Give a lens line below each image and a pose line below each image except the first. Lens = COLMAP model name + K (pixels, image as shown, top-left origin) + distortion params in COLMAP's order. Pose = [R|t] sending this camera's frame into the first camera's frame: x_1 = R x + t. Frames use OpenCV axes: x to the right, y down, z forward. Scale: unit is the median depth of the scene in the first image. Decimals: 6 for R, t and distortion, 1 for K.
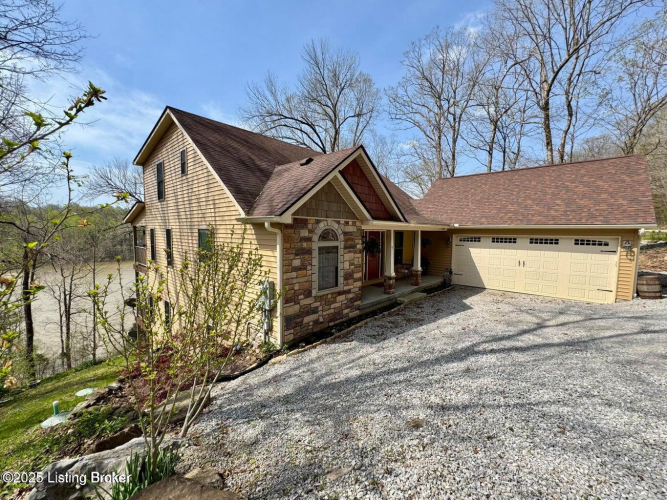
lens RADIAL K [[271.3, 0, 333.5], [0, 271.3, 250.0], [0, 0, 1]] dist [-0.001960, -0.000080]
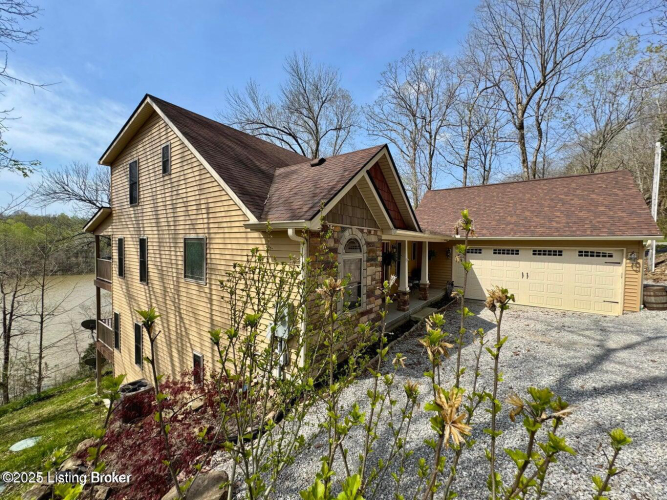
lens RADIAL K [[264.3, 0, 333.5], [0, 264.3, 250.0], [0, 0, 1]] dist [-0.000423, -0.000192]
pose [[0.994273, 0.000837, 0.106866, -0.118383], [0.003750, 0.999080, -0.042717, -0.004465], [-0.106804, 0.042874, 0.993355, 0.131785]]
